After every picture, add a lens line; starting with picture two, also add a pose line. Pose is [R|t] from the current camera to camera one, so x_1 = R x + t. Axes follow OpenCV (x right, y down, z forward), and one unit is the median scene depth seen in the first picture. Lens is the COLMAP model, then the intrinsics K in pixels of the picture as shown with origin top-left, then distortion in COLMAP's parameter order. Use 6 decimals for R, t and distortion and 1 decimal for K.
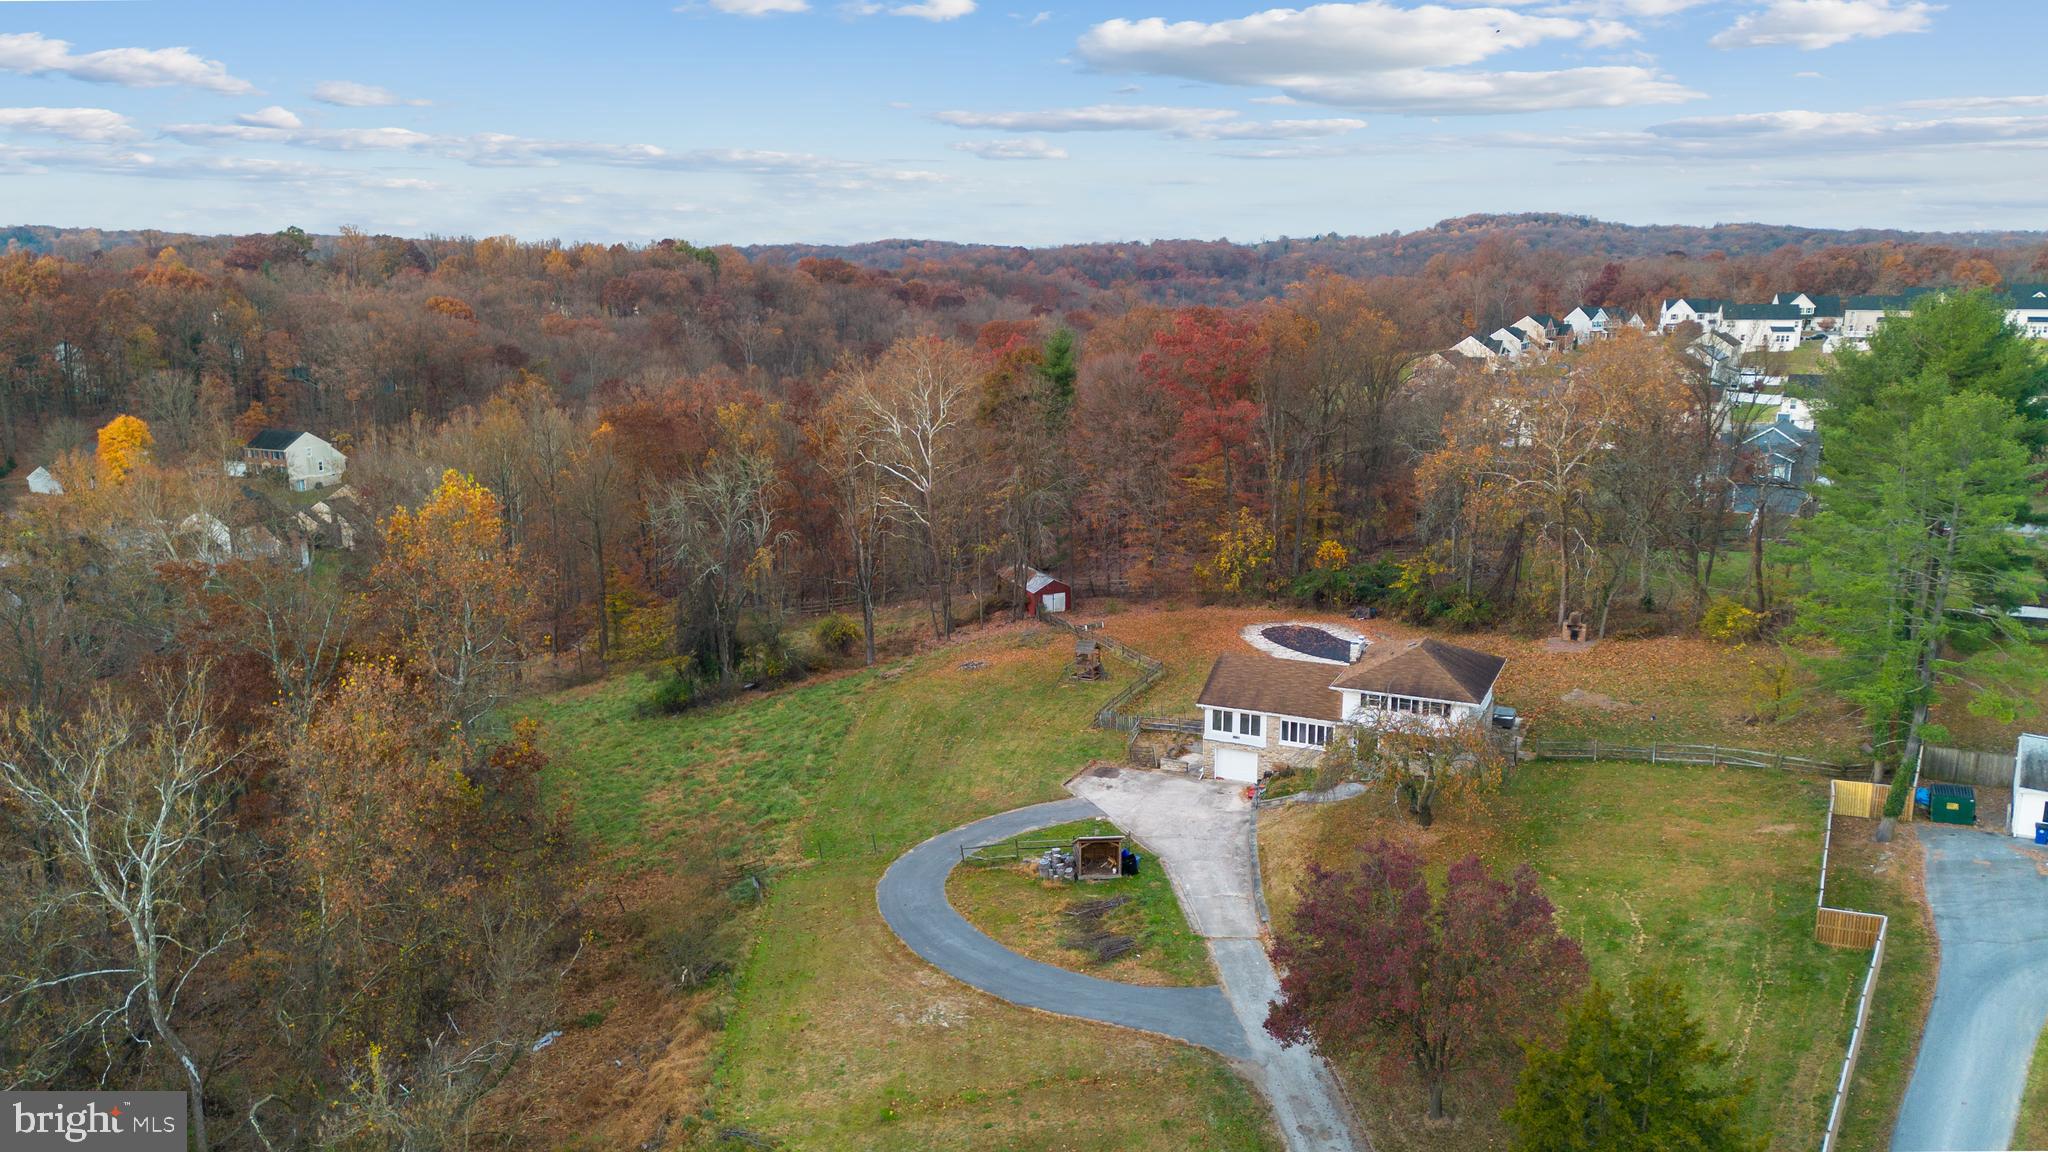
lens RADIAL K [[1463.5, 0, 1023.6], [0, 1463.5, 576.6], [0, 0, 1]] dist [0.034690, -0.010632]
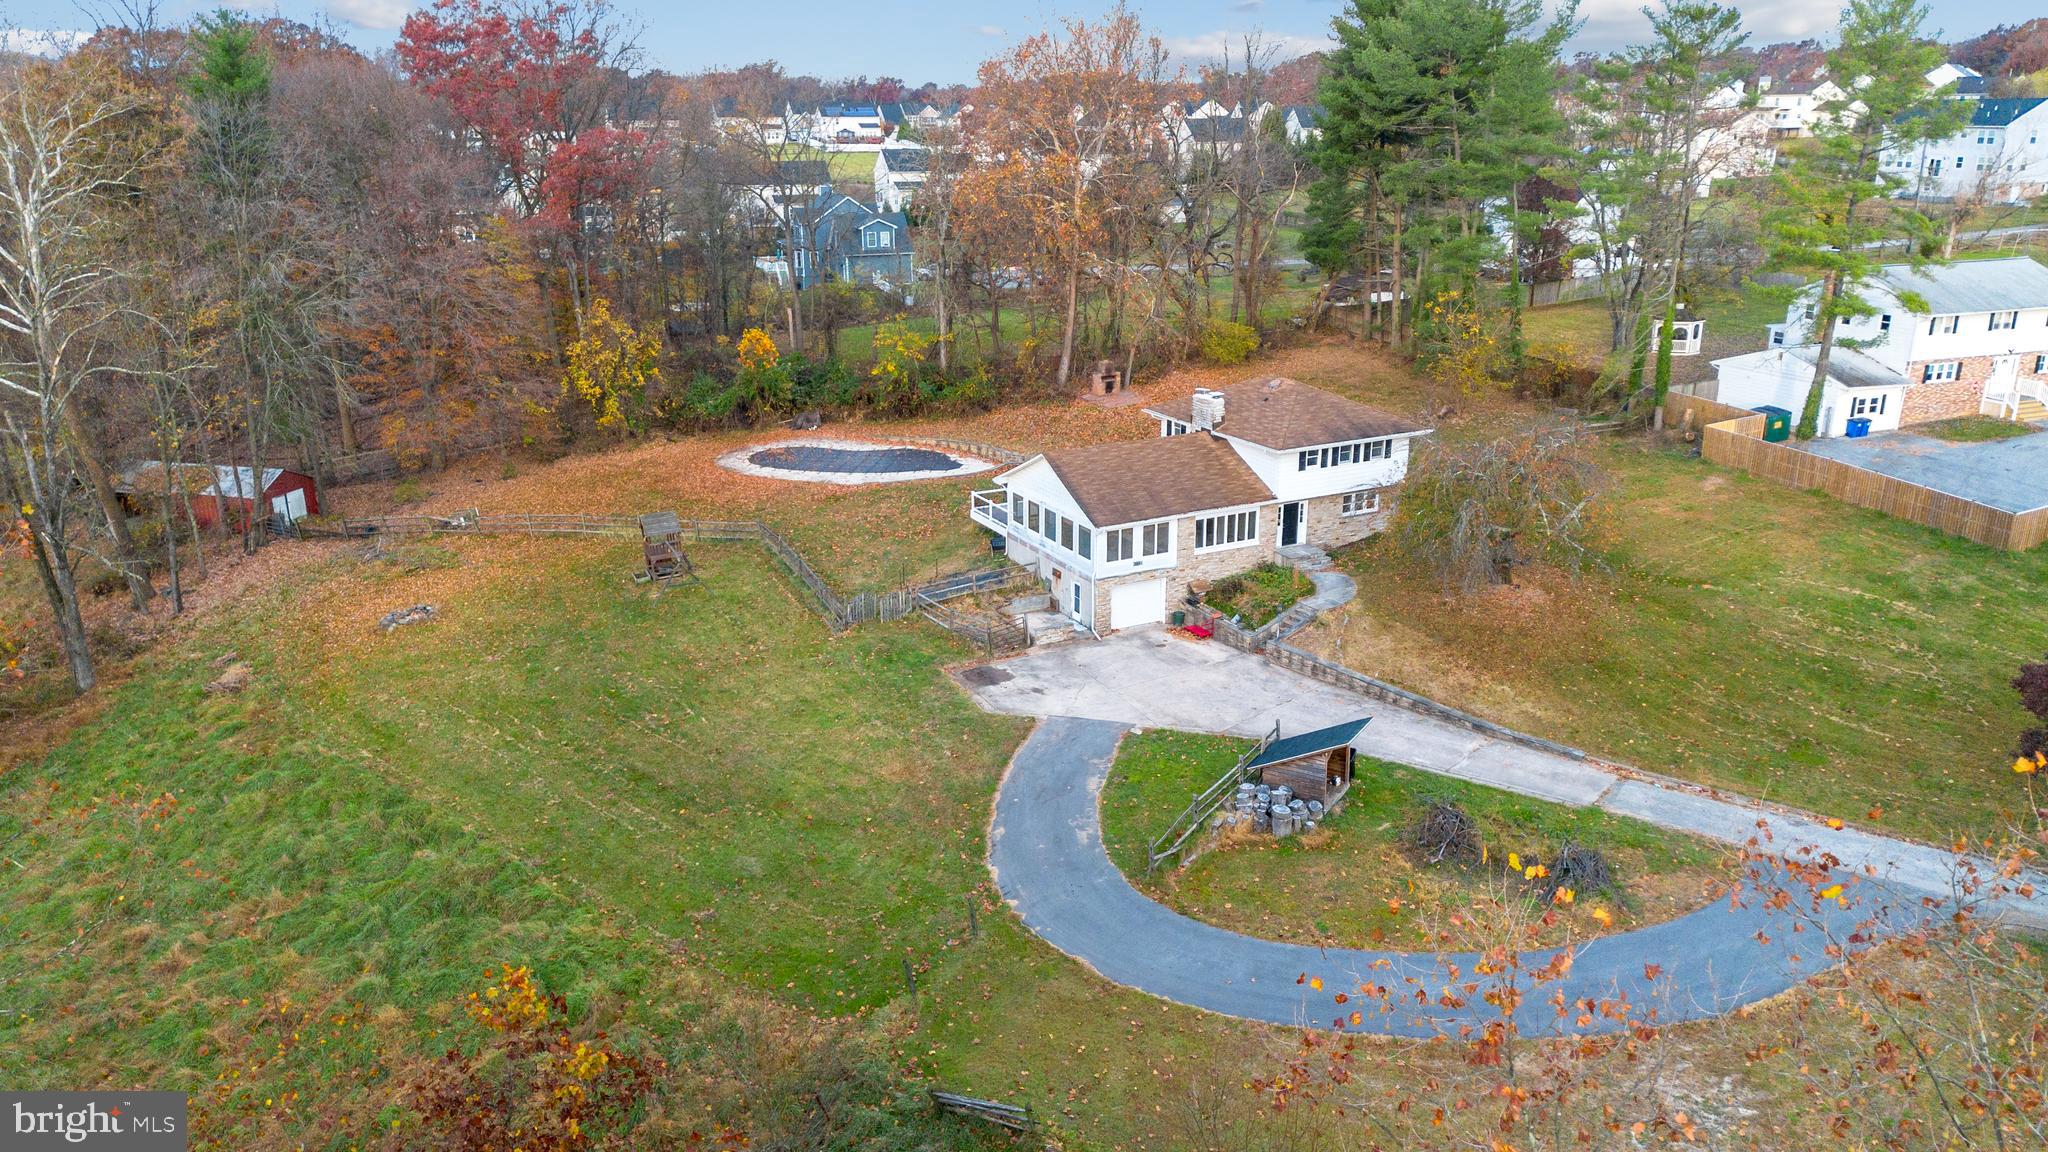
lens RADIAL K [[1463.5, 0, 1024.2], [0, 1463.5, 573.7], [0, 0, 1]] dist [0.034690, -0.010632]
pose [[0.605168, -0.242433, 0.758287, -0.105004], [0.174731, 0.969727, 0.170585, -0.002597], [-0.776686, 0.029264, 0.629208, 0.162219]]
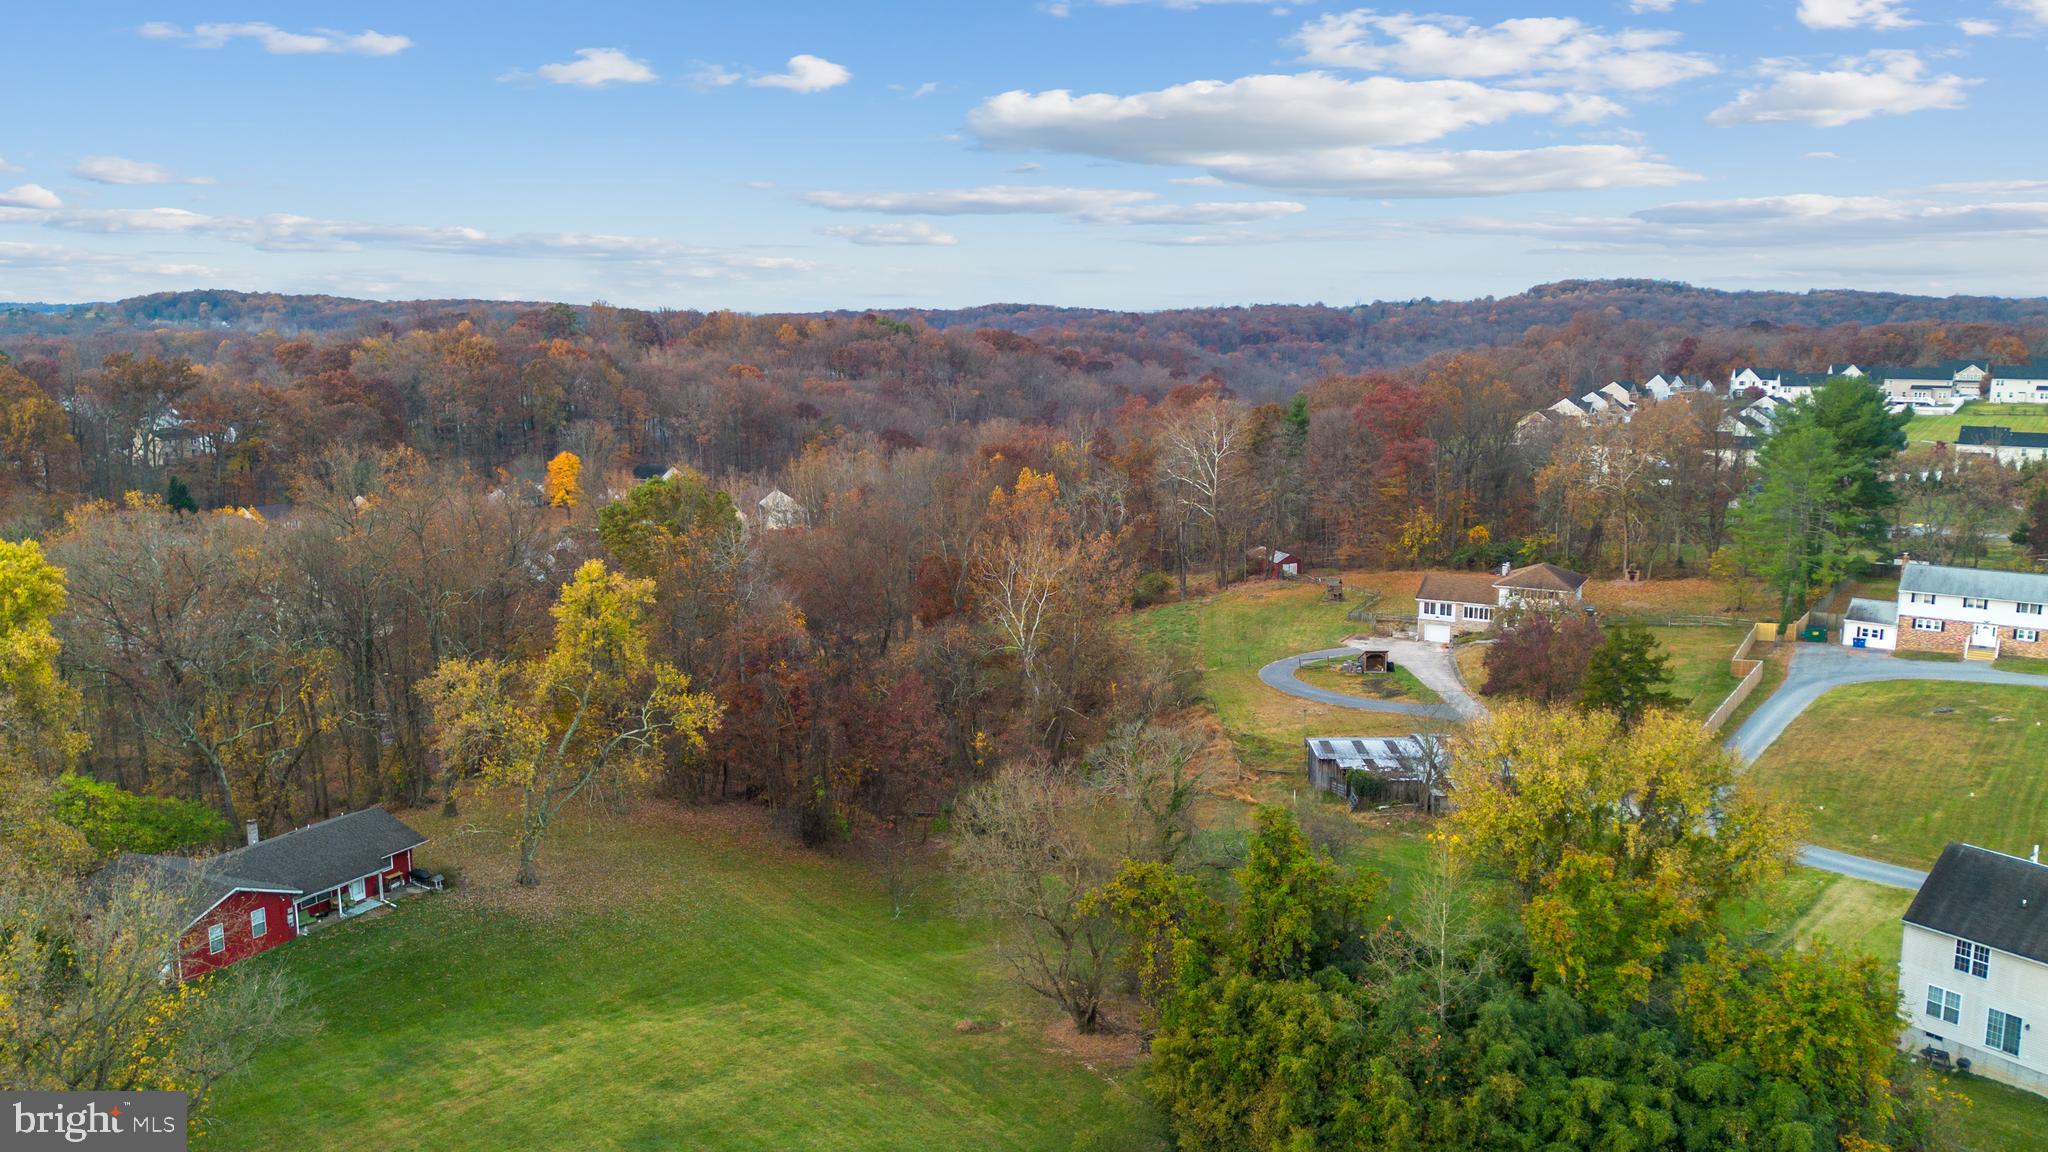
lens RADIAL K [[1463.5, 0, 1020.6], [0, 1463.5, 577.8], [0, 0, 1]] dist [0.034690, -0.010632]
pose [[0.998222, 0.013083, -0.058148, -0.070266], [-0.015326, 0.999149, -0.038299, 0.036516], [0.057597, 0.039122, 0.997573, -0.224282]]
